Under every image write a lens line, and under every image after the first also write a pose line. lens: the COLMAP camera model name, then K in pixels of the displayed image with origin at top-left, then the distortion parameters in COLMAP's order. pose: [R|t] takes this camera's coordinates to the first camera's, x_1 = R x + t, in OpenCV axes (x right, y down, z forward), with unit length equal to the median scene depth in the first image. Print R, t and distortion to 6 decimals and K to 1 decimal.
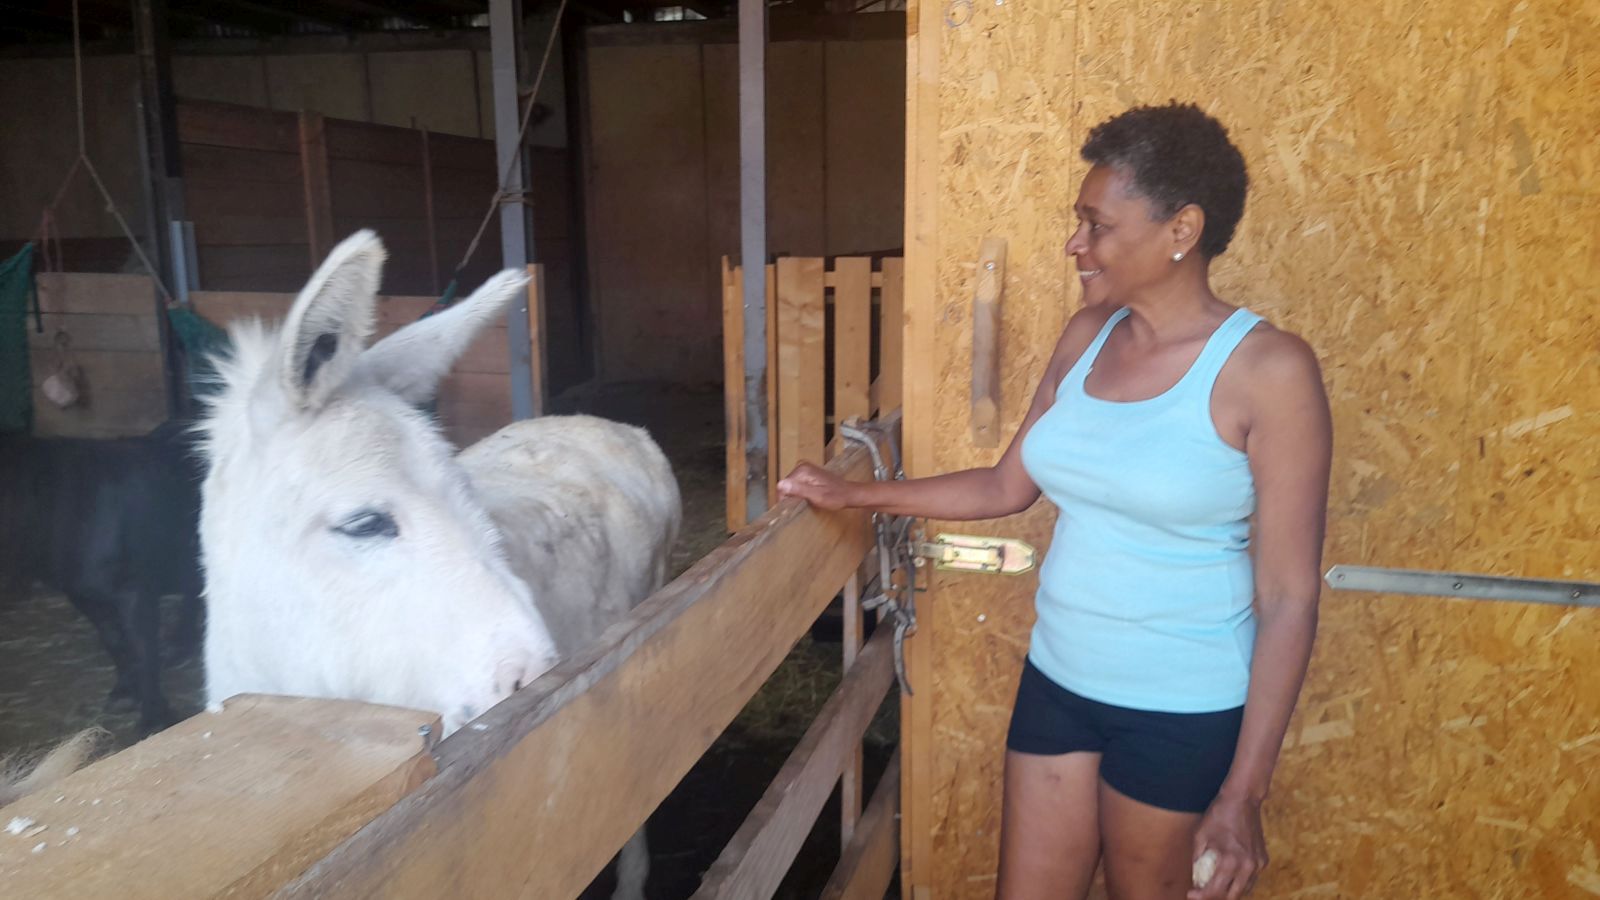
lens RADIAL K [[1172.1, 0, 800.0], [0, 1172.1, 450.0], [0, 0, 1]] dist [0.065995, -0.062684]
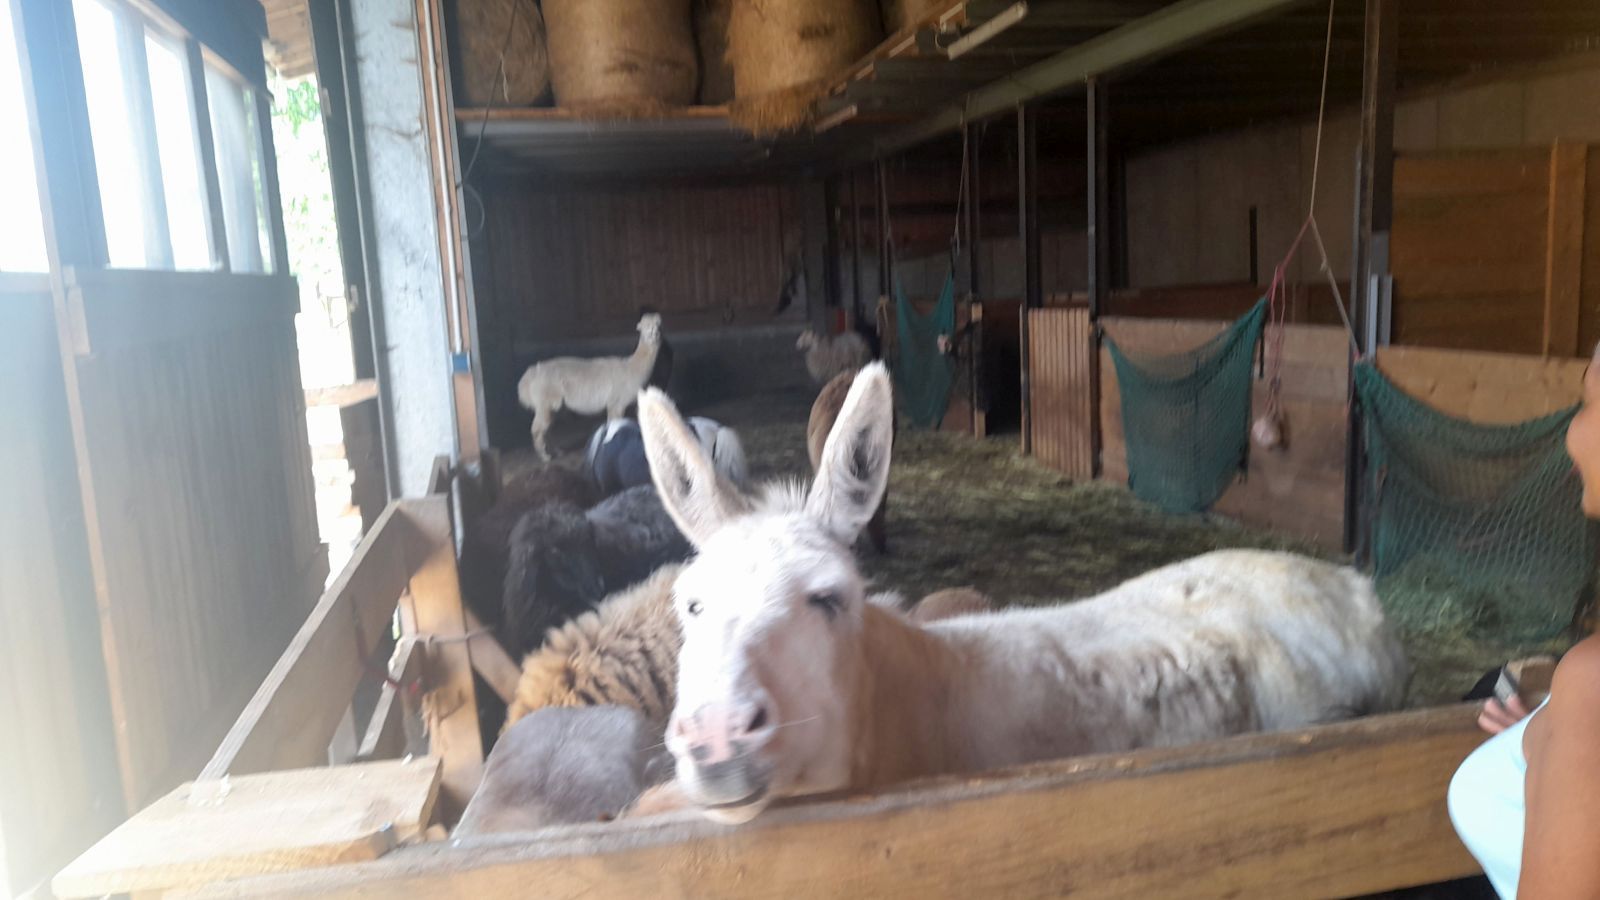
lens RADIAL K [[1172.1, 0, 800.0], [0, 1172.1, 450.0], [0, 0, 1]] dist [0.065995, -0.062684]
pose [[0.457647, 0.106666, -0.882712, 0.153968], [-0.124481, 0.990687, 0.055175, -0.041471], [0.880377, 0.084630, 0.466663, 0.114839]]
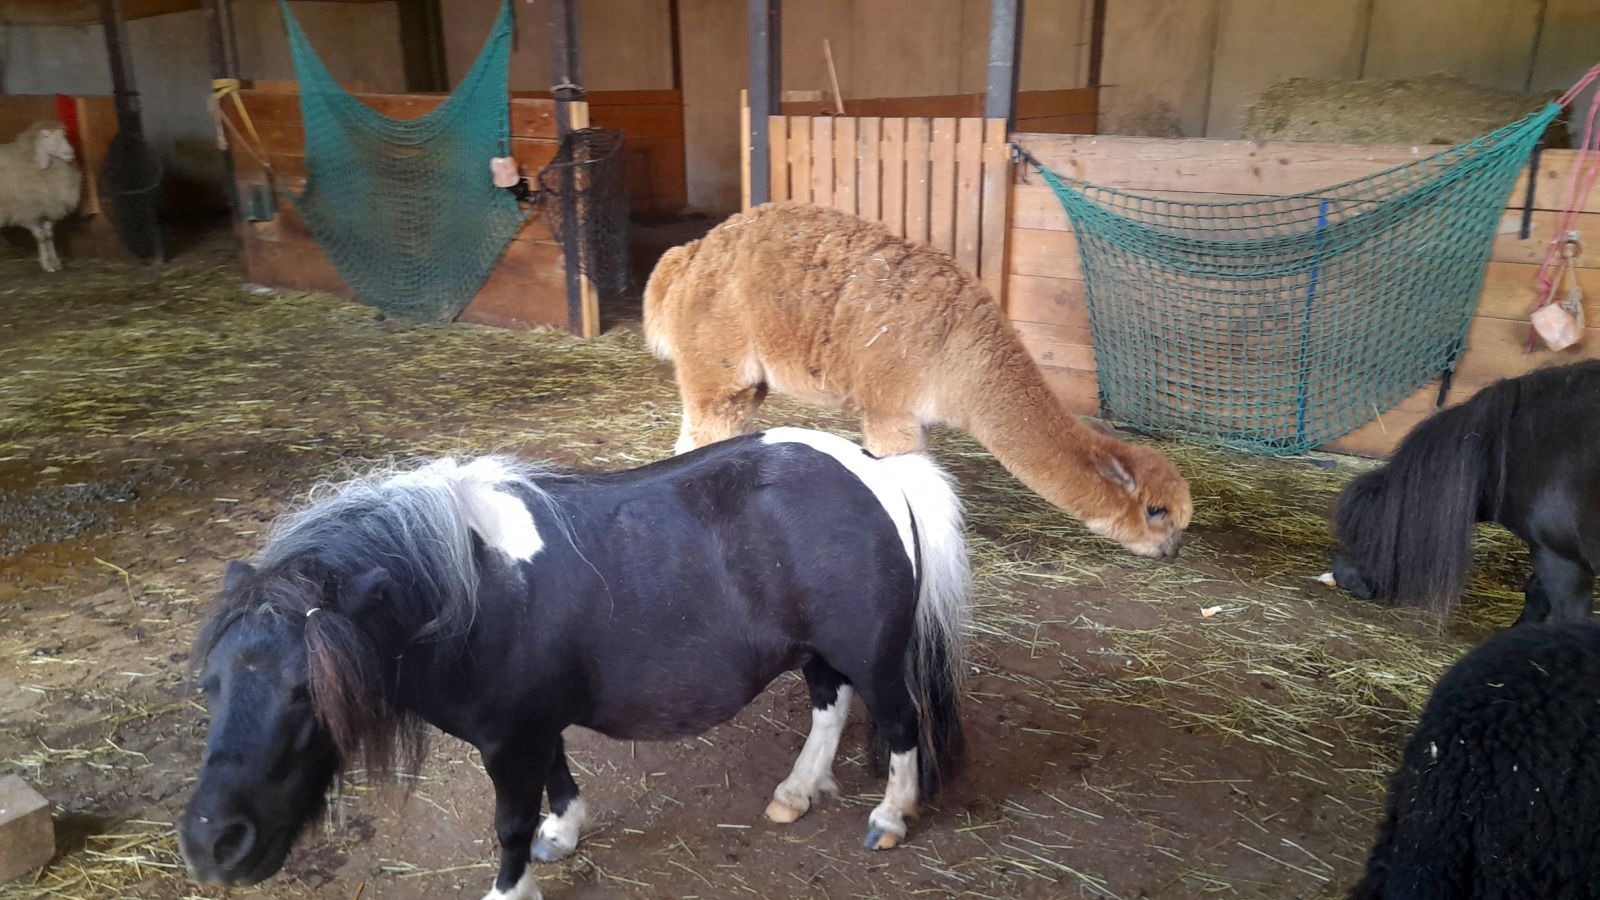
lens RADIAL K [[1172.1, 0, 800.0], [0, 1172.1, 450.0], [0, 0, 1]] dist [0.065995, -0.062684]
pose [[0.961892, 0.092173, -0.257426, -0.887812], [-0.059524, 0.989478, 0.131871, -0.045245], [0.266873, -0.111523, 0.957257, 0.223351]]
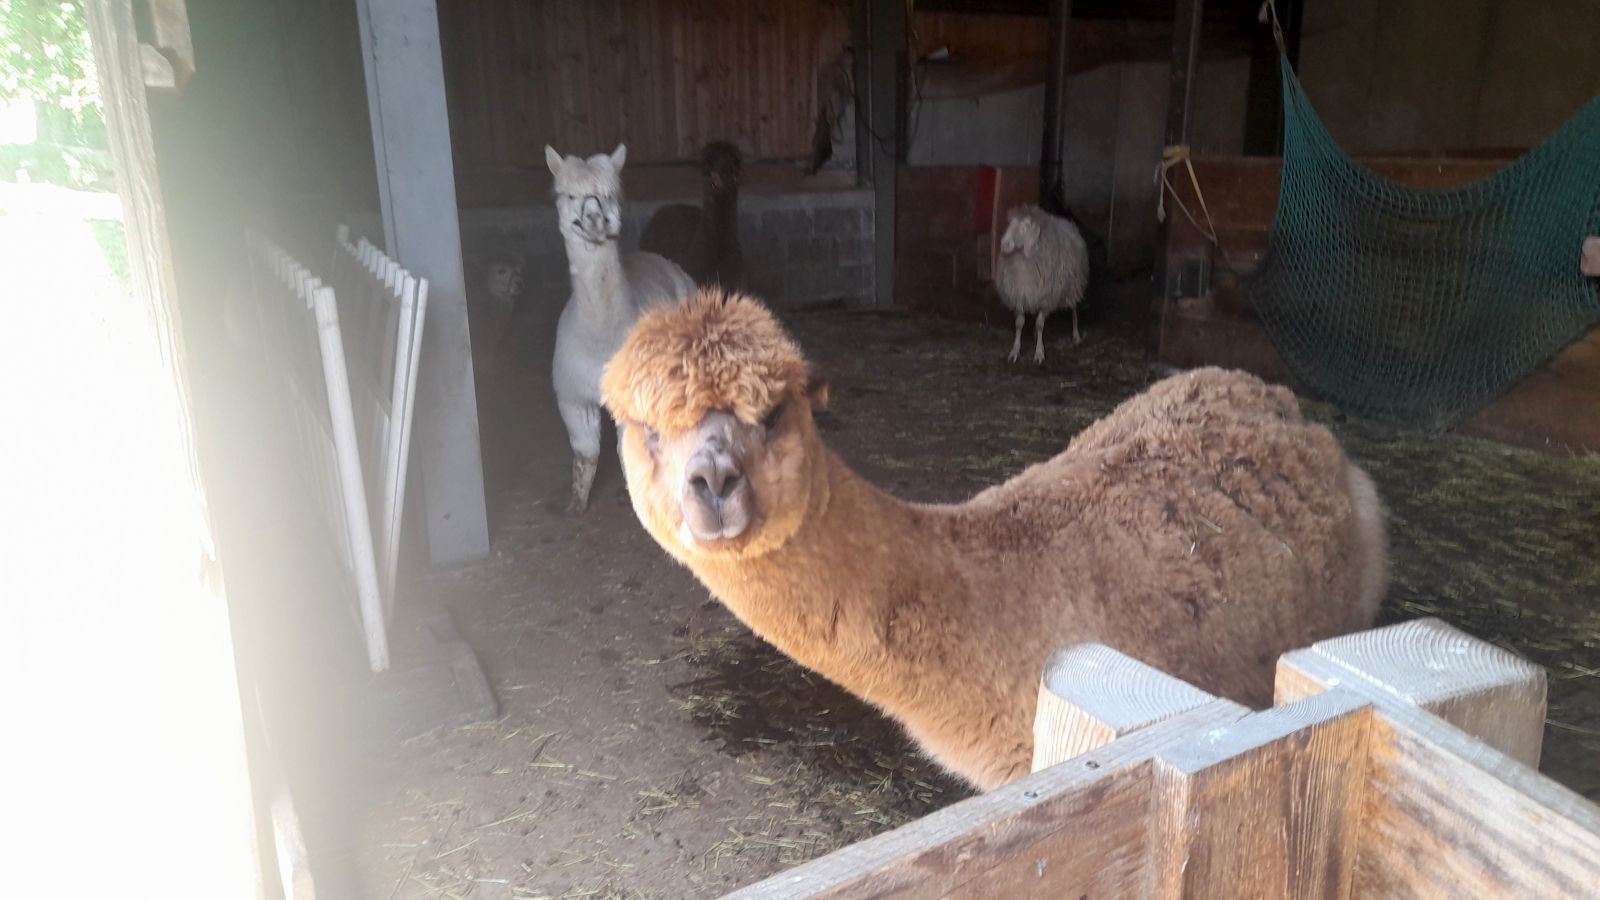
lens RADIAL K [[1150.0, 0, 800.0], [0, 1150.0, 450.0], [0, 0, 1]] dist [0.059678, -0.065456]
pose [[0.696377, 0.183512, -0.693818, -1.208331], [-0.123014, 0.982969, 0.136524, -0.046681], [0.707055, -0.009723, 0.707092, 0.232528]]
